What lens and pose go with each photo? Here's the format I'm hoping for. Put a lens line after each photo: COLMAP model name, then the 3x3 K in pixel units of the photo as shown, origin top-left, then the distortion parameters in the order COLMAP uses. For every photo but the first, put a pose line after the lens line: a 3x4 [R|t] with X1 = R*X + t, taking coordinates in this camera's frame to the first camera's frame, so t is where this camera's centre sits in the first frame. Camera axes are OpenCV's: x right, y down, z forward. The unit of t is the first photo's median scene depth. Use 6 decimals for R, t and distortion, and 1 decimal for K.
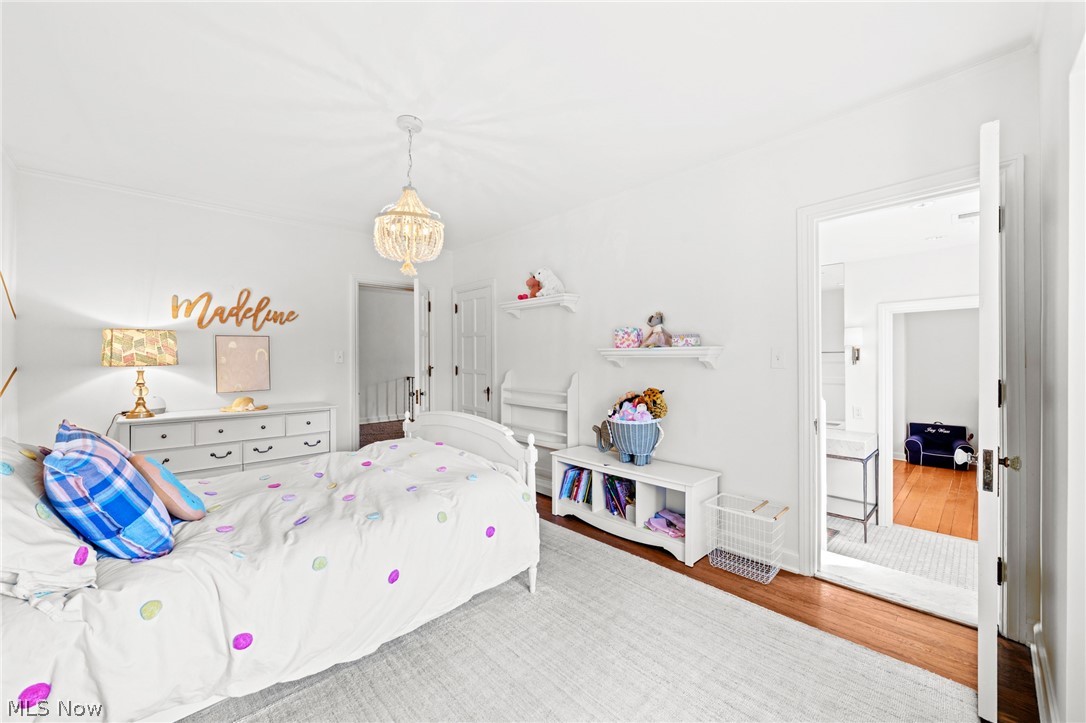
lens RADIAL K [[418.8, 0, 540.3], [0, 418.8, 363.2], [0, 0, 1]] dist [-0.000101, 0.000048]
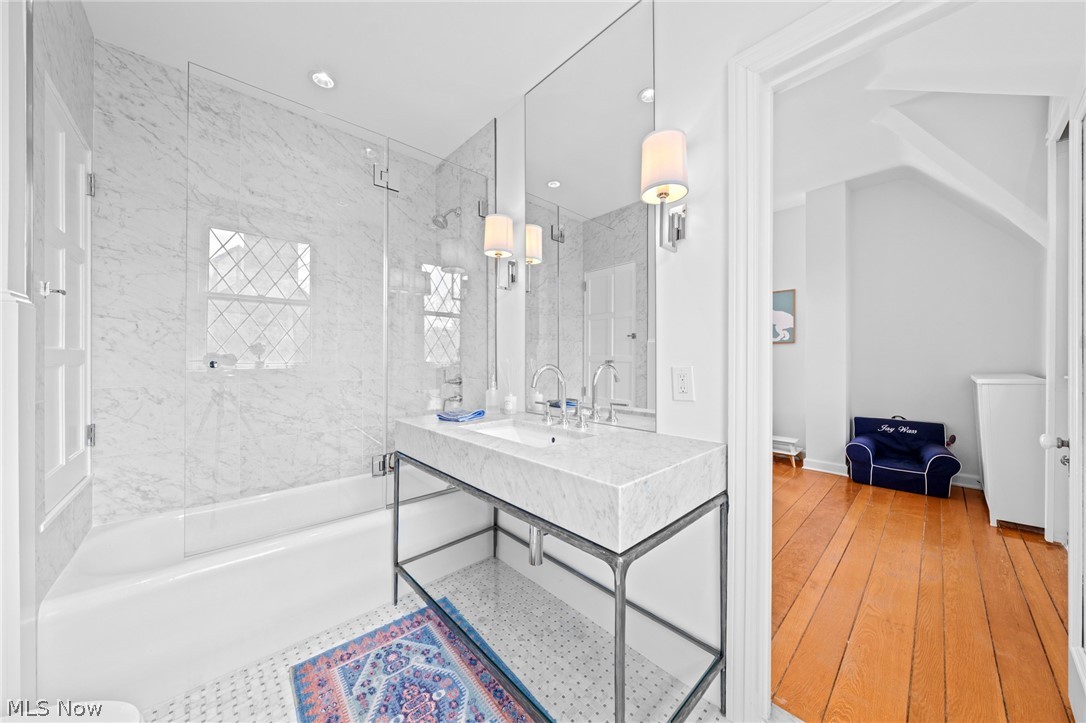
lens RADIAL K [[368.1, 0, 537.0], [0, 368.1, 362.5], [0, 0, 1]] dist [-0.000001, -0.000154]
pose [[0.999916, 0.005882, -0.011563, 0.412190], [-0.005938, 0.999971, -0.004812, 0.065967], [0.011535, 0.004881, 0.999922, 0.439872]]
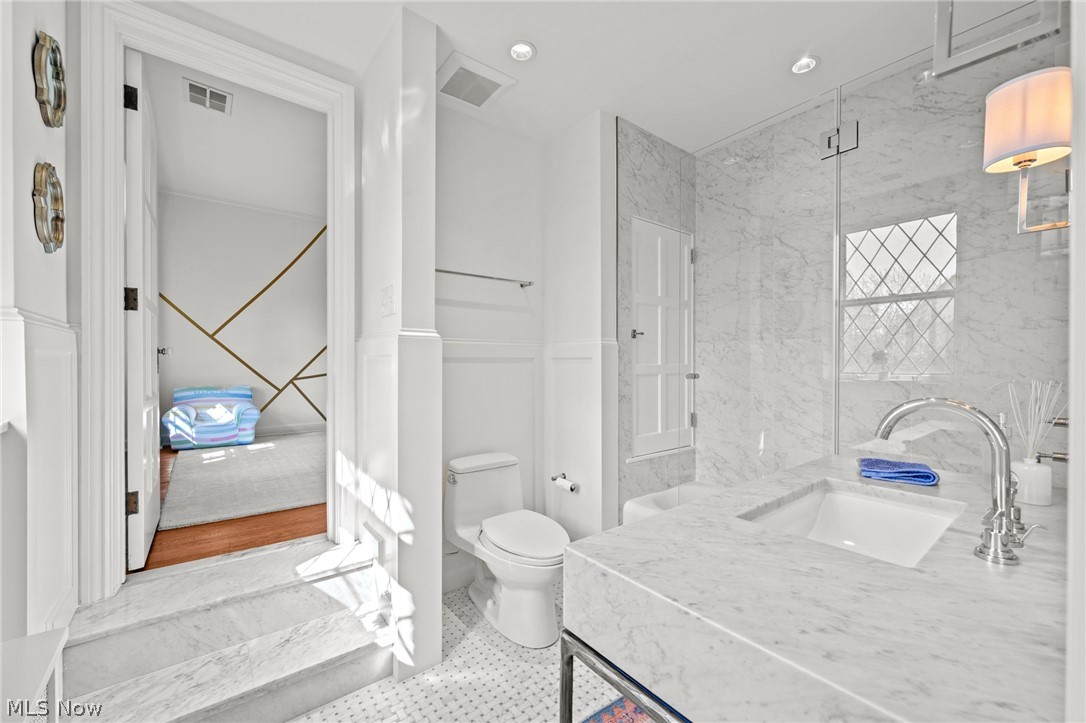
lens RADIAL K [[418.8, 0, 538.8], [0, 418.8, 363.1], [0, 0, 1]] dist [-0.000101, 0.000048]
pose [[-0.087307, 0.004502, -0.996171, 0.649186], [-0.009685, 0.999939, 0.005368, 0.049384], [0.996134, 0.010116, -0.087259, 0.650745]]
